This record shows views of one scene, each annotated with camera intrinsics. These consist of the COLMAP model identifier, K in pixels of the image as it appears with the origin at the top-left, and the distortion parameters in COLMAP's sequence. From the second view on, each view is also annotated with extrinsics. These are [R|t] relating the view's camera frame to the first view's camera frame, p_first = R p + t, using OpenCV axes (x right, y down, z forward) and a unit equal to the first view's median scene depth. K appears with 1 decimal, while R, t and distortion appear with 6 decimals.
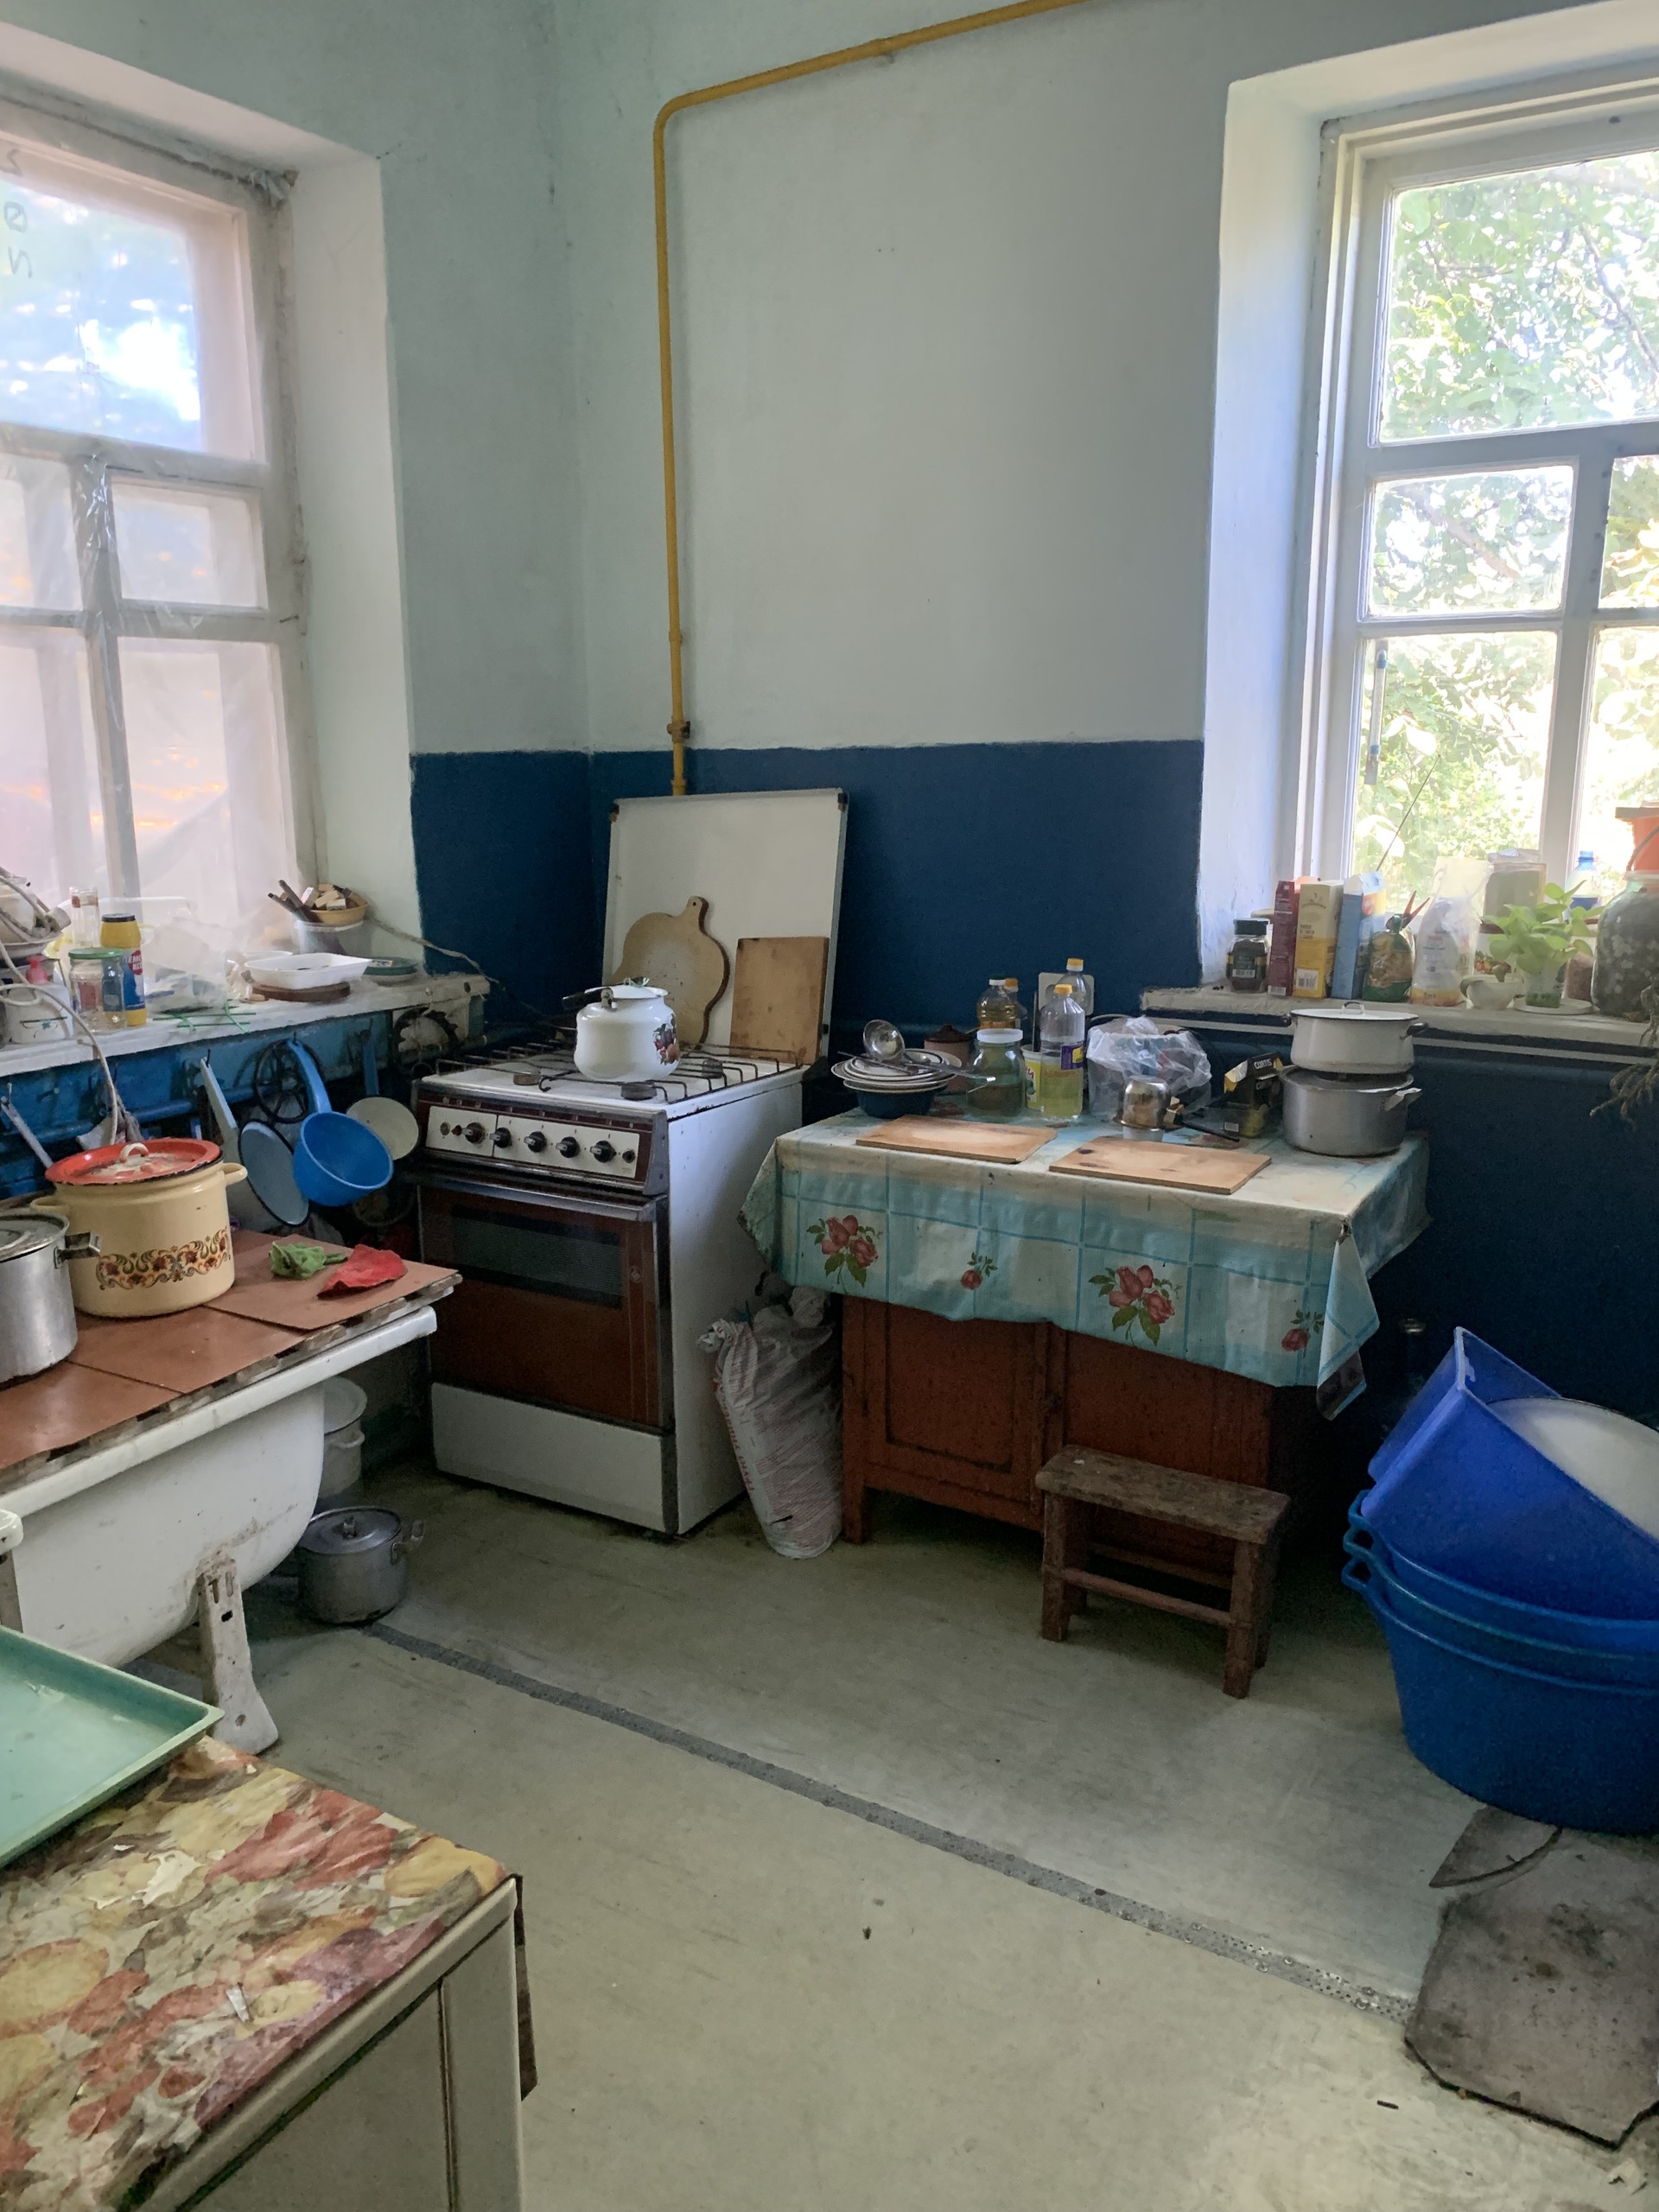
lens RADIAL K [[1684.6, 0, 827.6], [0, 1684.6, 1109.0], [0, 0, 1]] dist [0.061918, -0.075893]
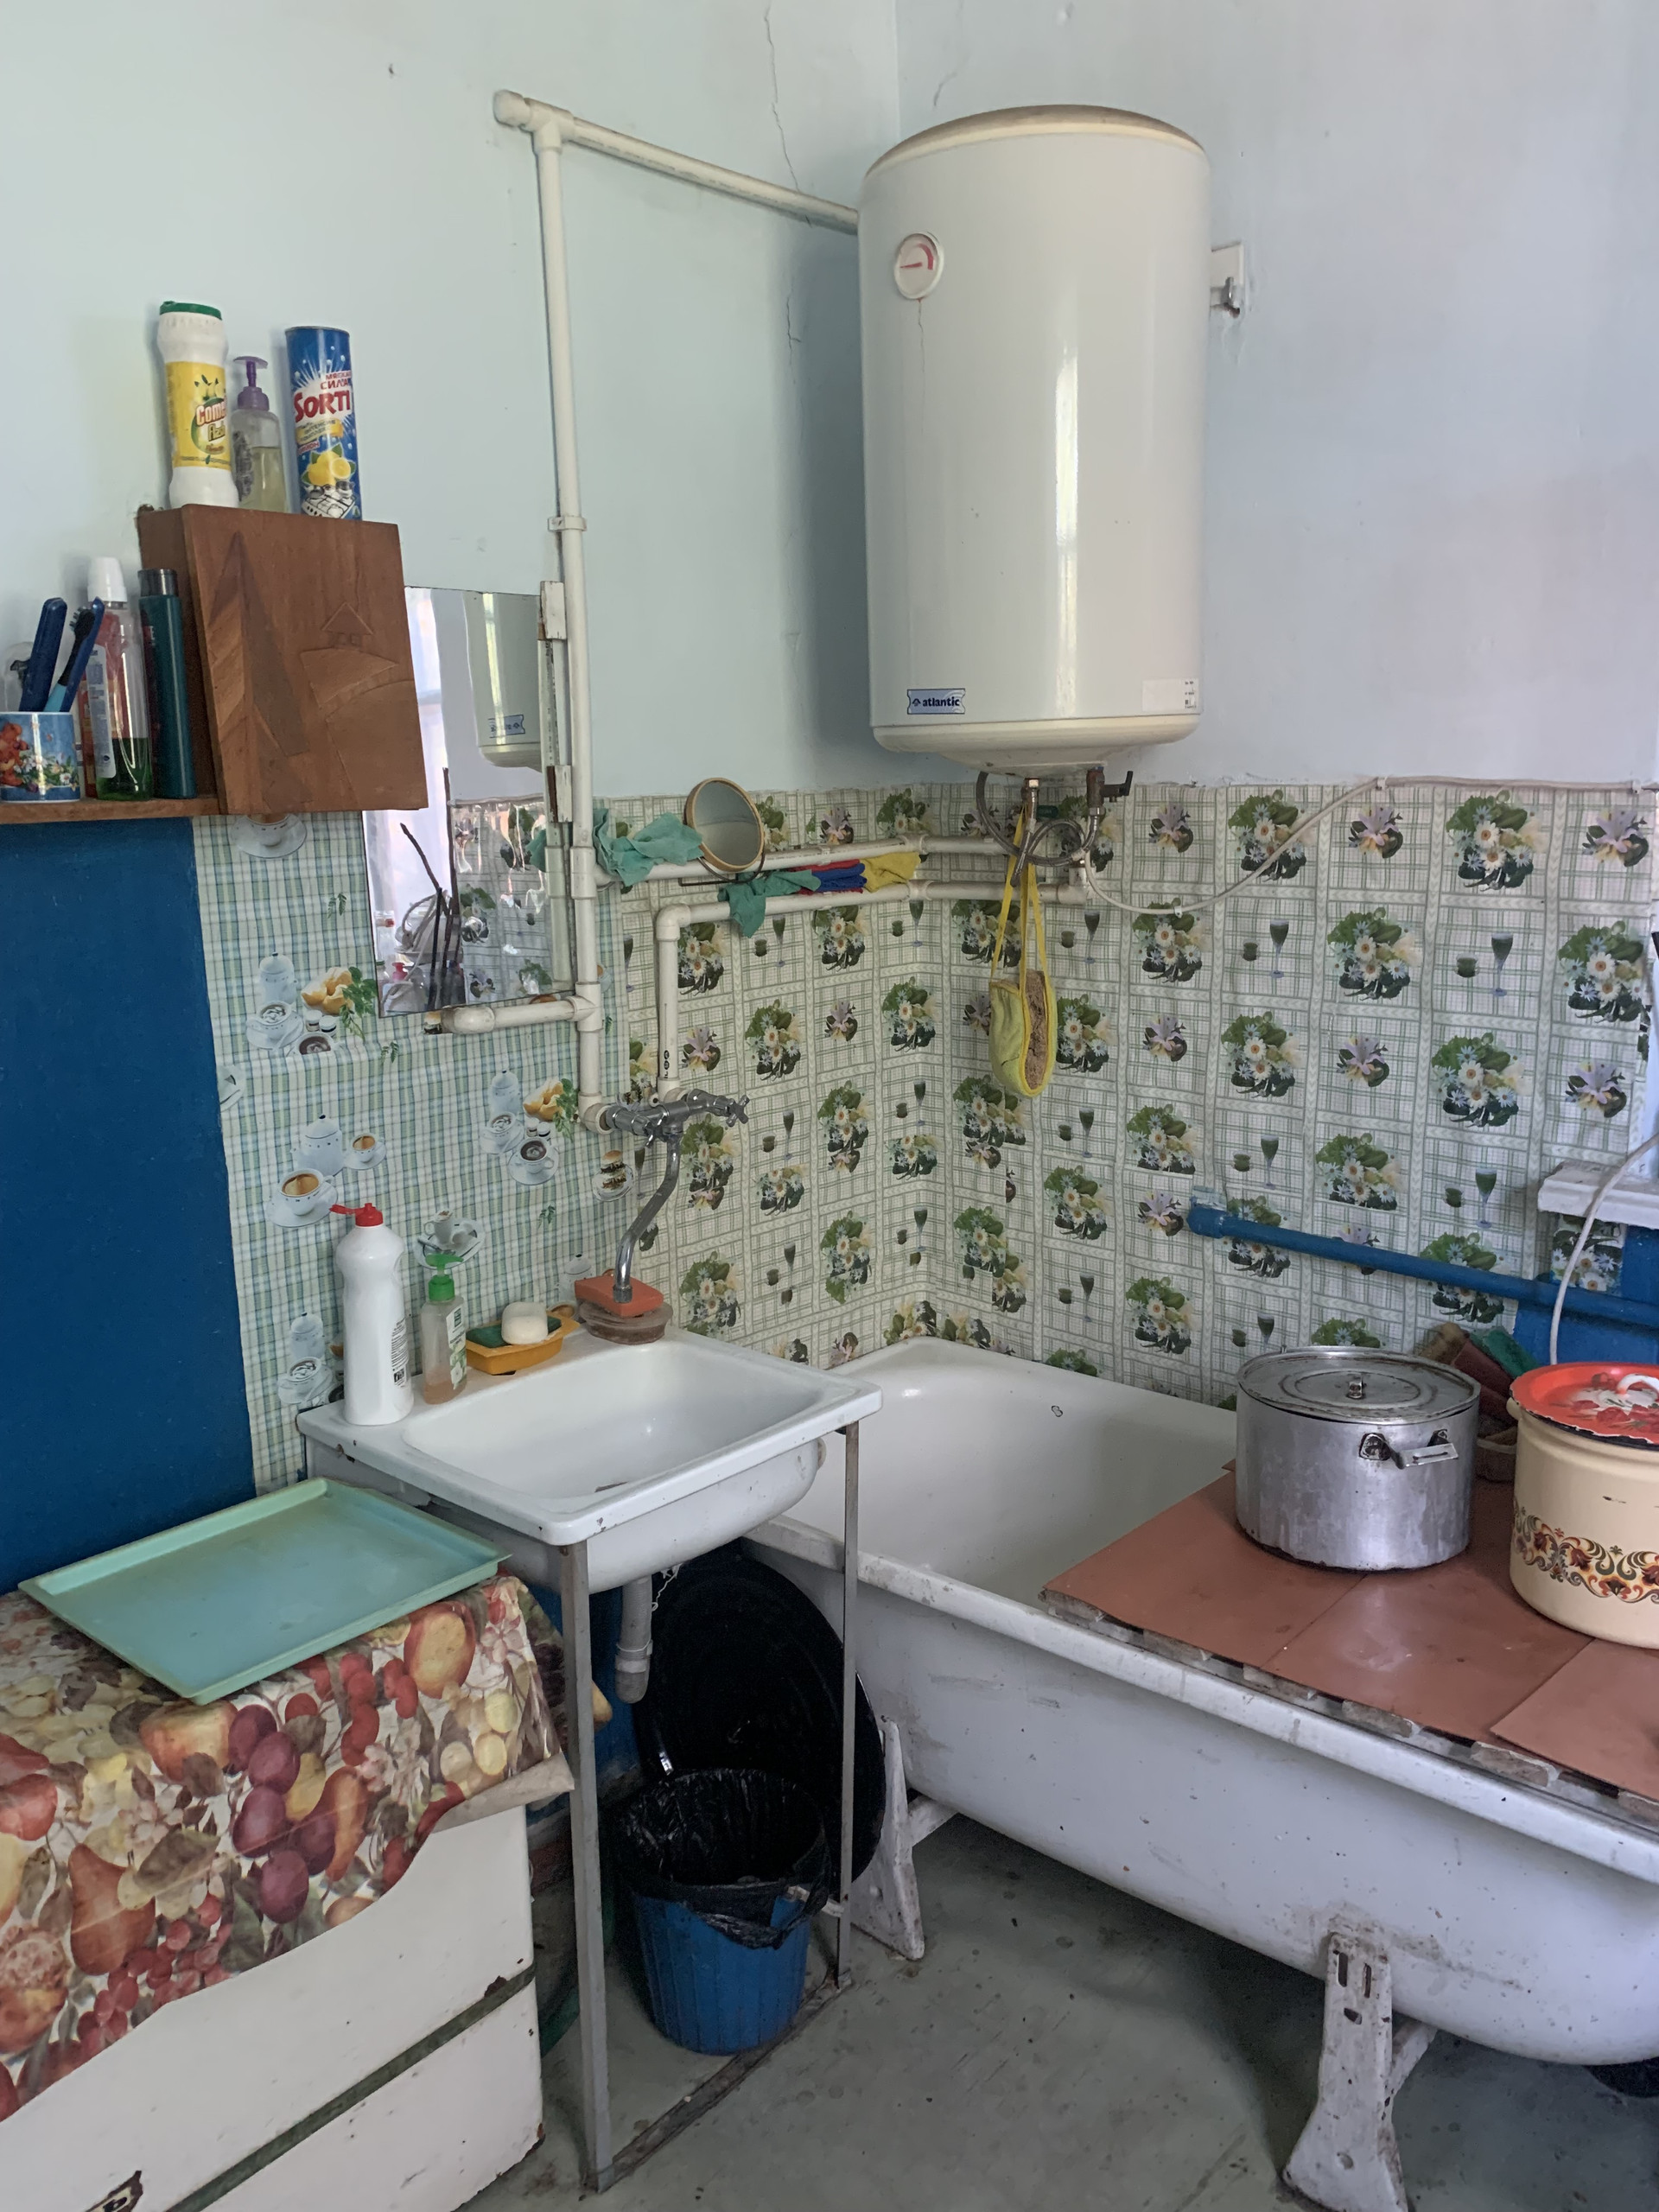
lens RADIAL K [[1684.6, 0, 828.6], [0, 1684.6, 1108.9], [0, 0, 1]] dist [0.061918, -0.075893]
pose [[-0.202165, 0.208057, -0.956996, 0.289956], [-0.194551, 0.949166, 0.247453, -0.192048], [0.959833, 0.236211, -0.151410, 0.806772]]
